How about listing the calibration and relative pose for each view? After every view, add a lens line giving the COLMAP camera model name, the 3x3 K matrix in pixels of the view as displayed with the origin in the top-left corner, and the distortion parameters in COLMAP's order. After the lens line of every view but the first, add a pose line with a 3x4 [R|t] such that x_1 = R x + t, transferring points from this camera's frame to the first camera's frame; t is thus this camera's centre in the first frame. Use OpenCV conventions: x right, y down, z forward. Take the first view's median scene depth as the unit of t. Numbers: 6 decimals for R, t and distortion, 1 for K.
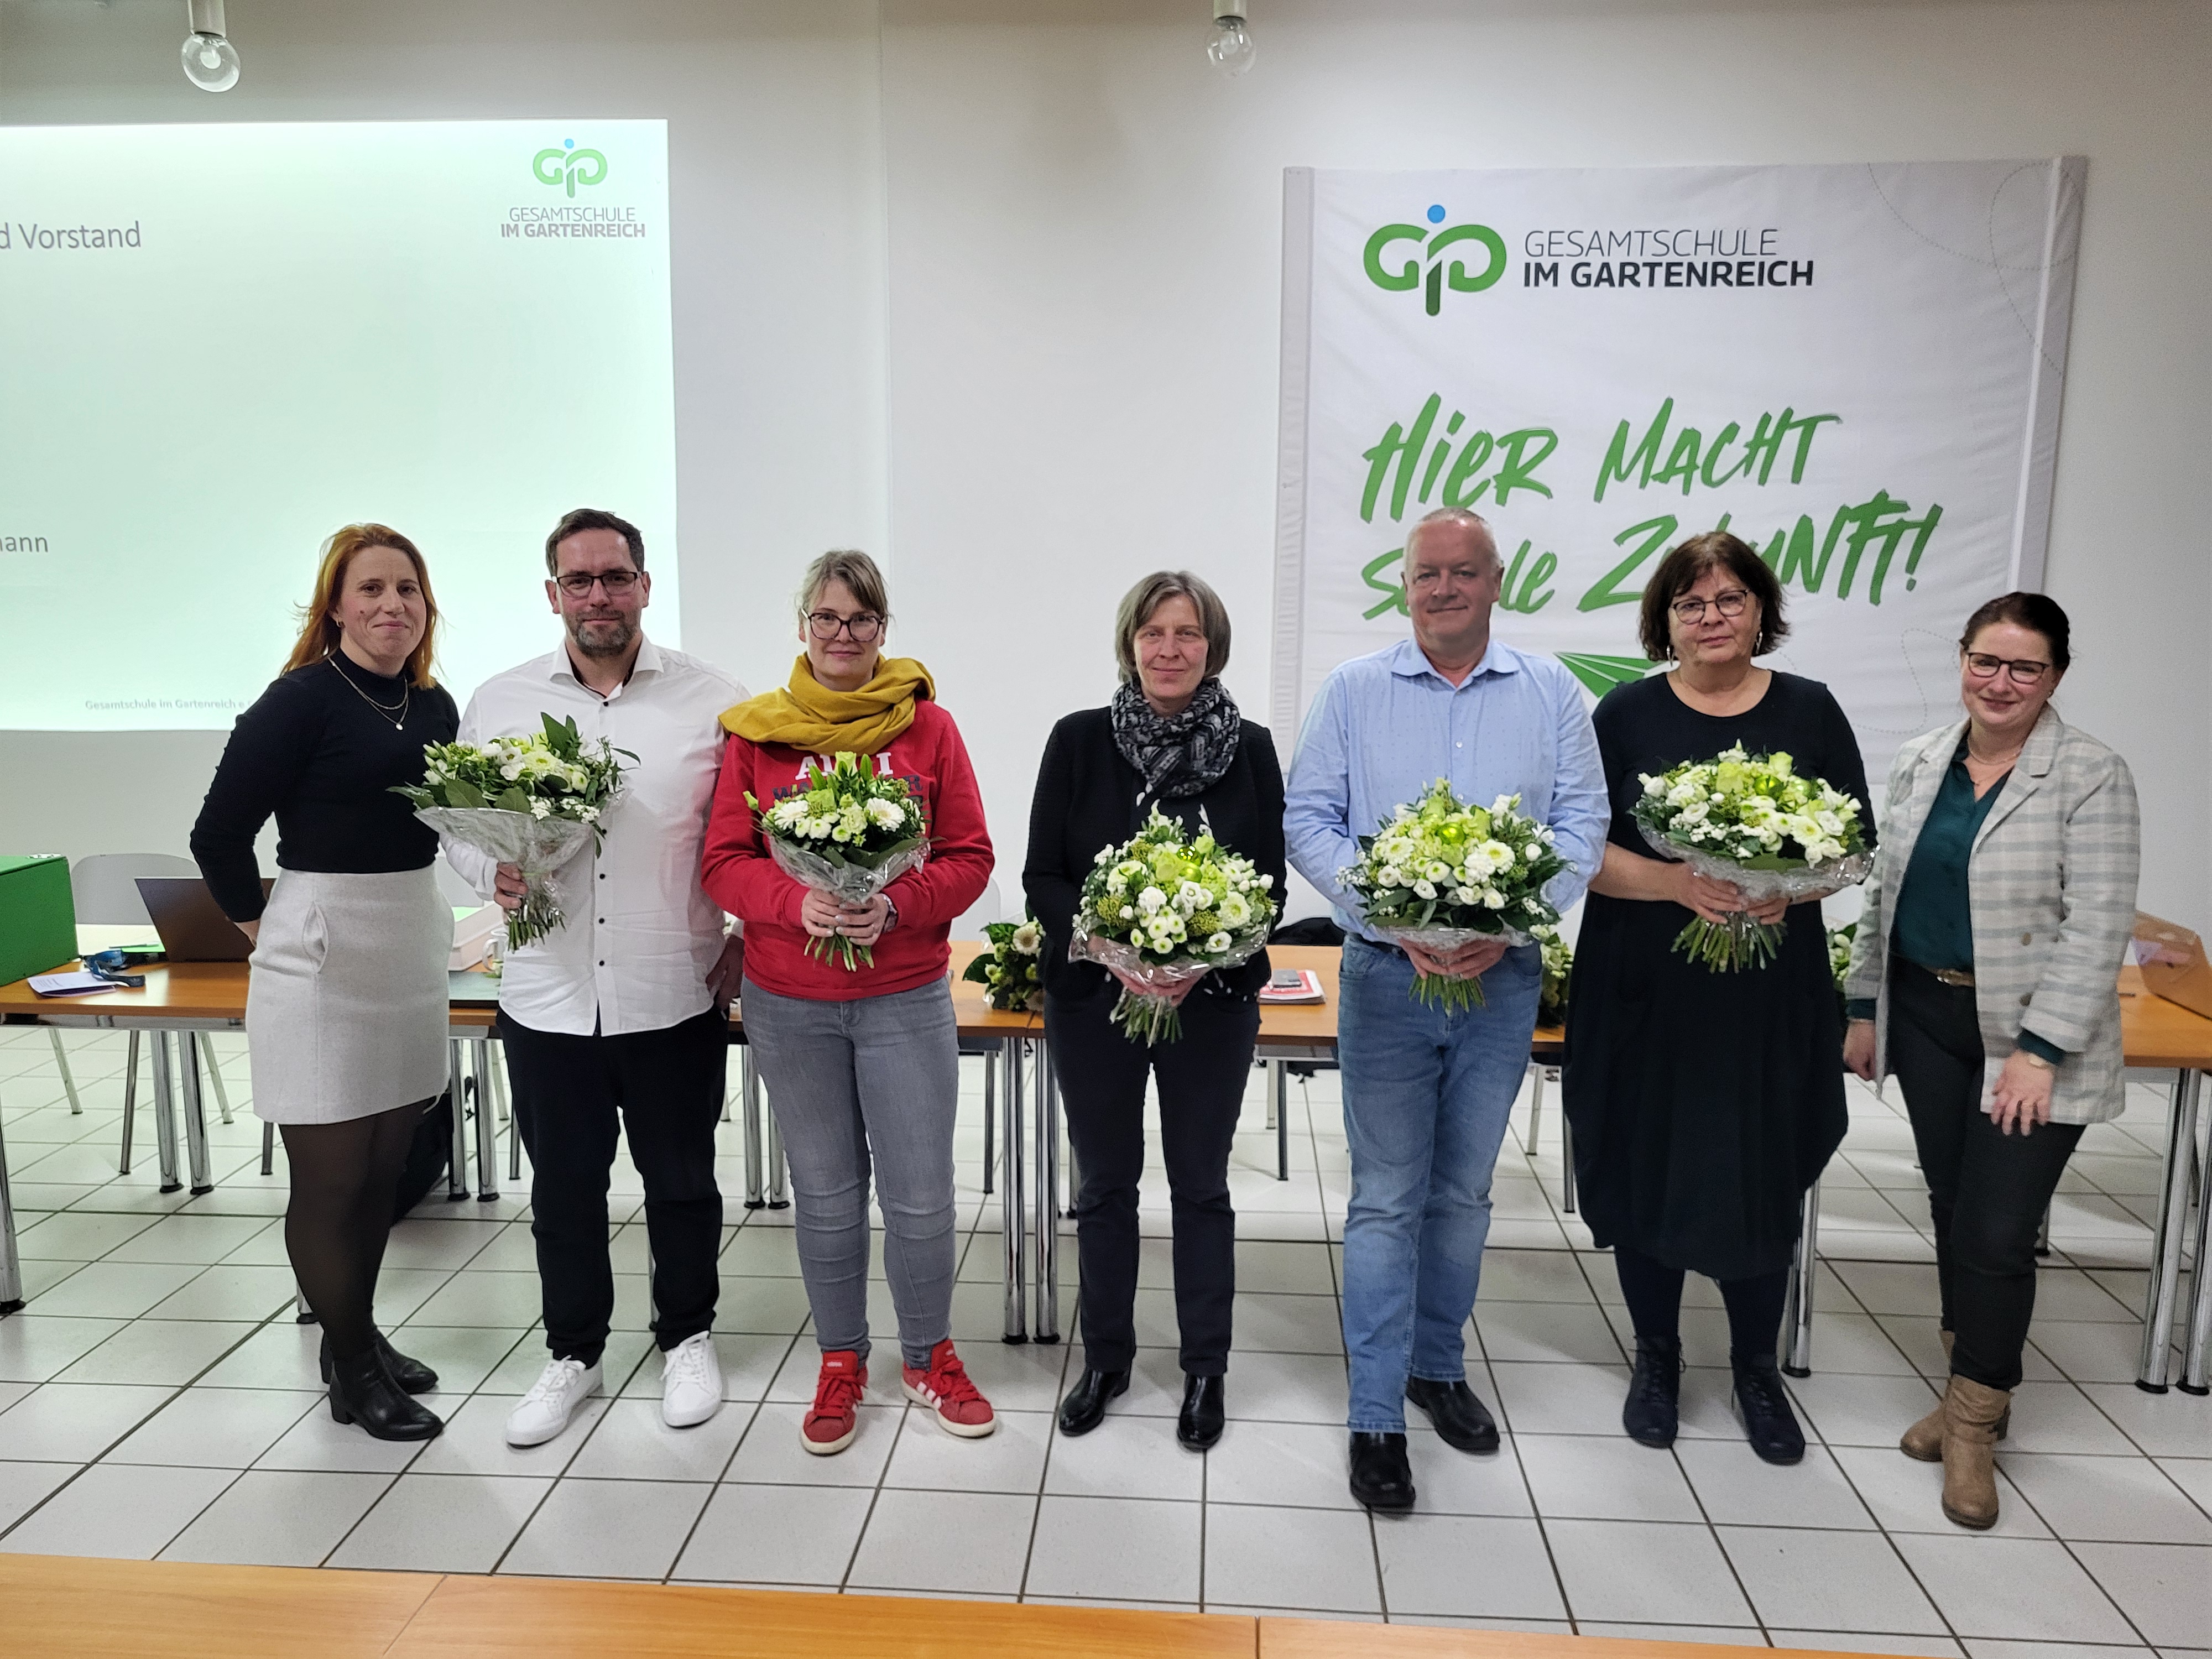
lens RADIAL K [[1699.5, 0, 1108.3], [0, 1699.5, 840.7], [0, 0, 1]] dist [0.037329, 0.001066]
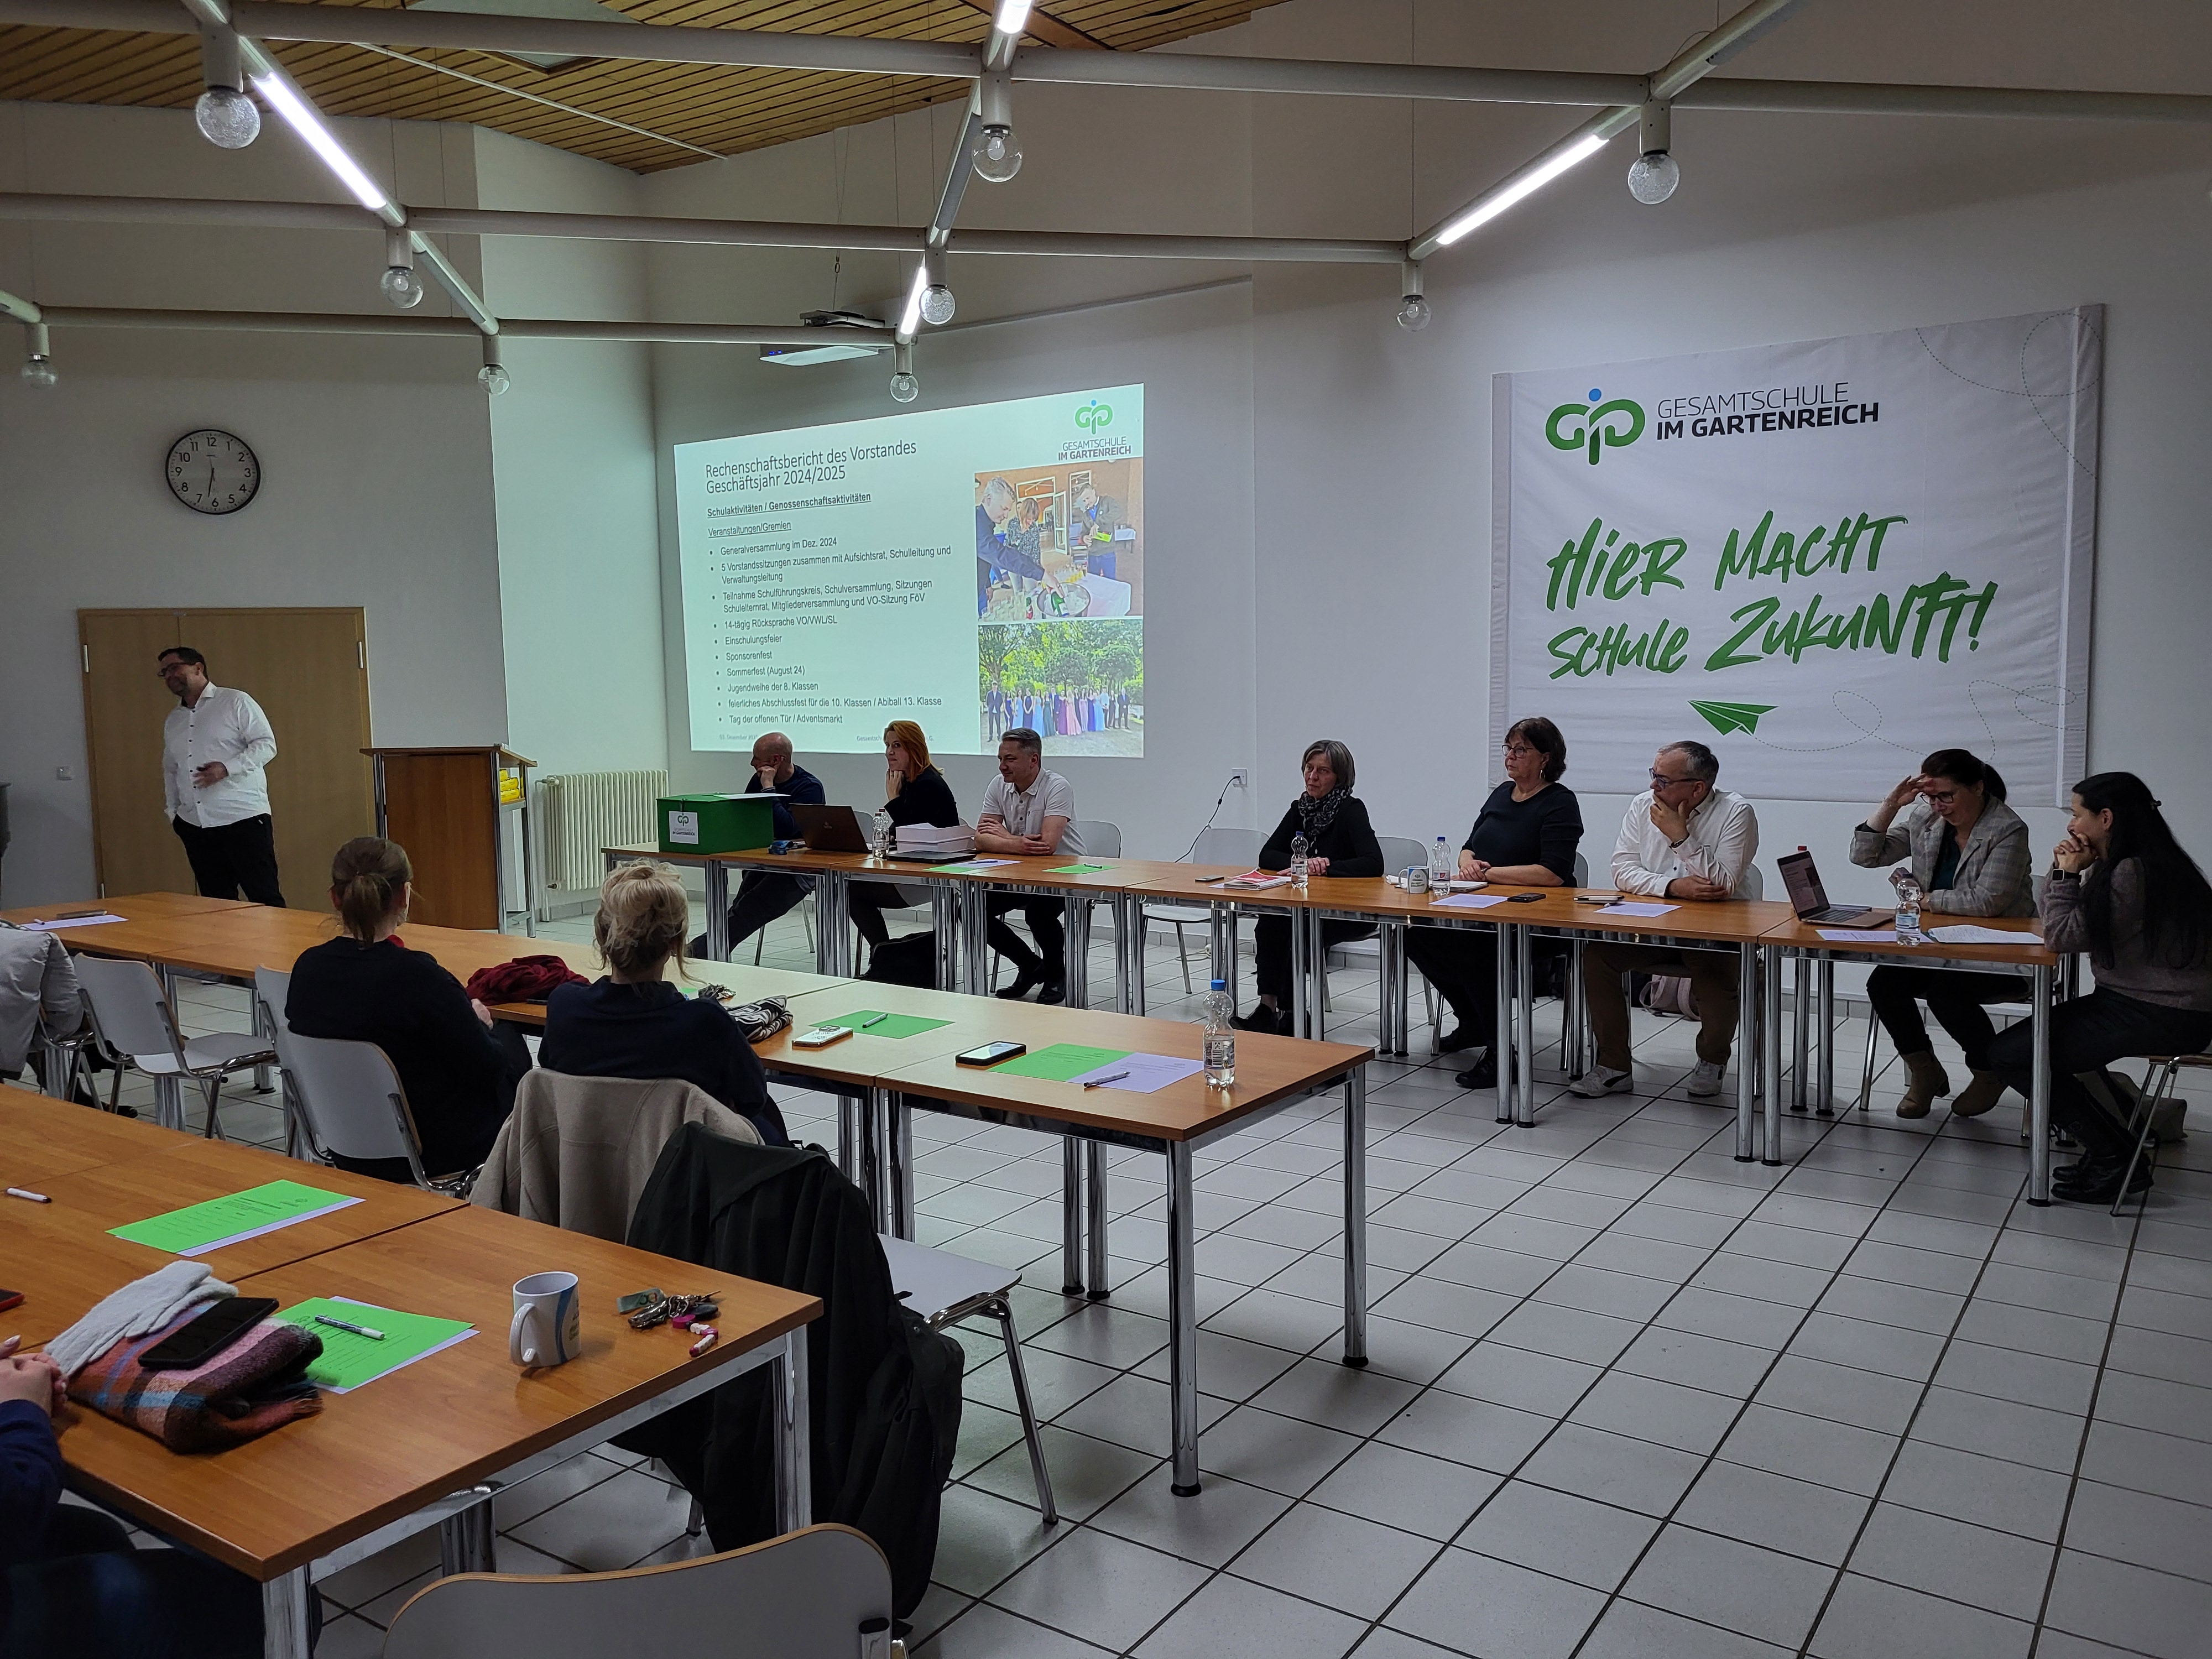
lens RADIAL K [[1699.5, 0, 1106.4], [0, 1699.5, 818.5], [0, 0, 1]] dist [0.037329, 0.001066]
pose [[0.860360, 0.028695, -0.508879, 0.571914], [-0.062987, 0.996747, -0.050286, 0.081200], [0.505780, 0.075316, 0.859368, -0.397424]]
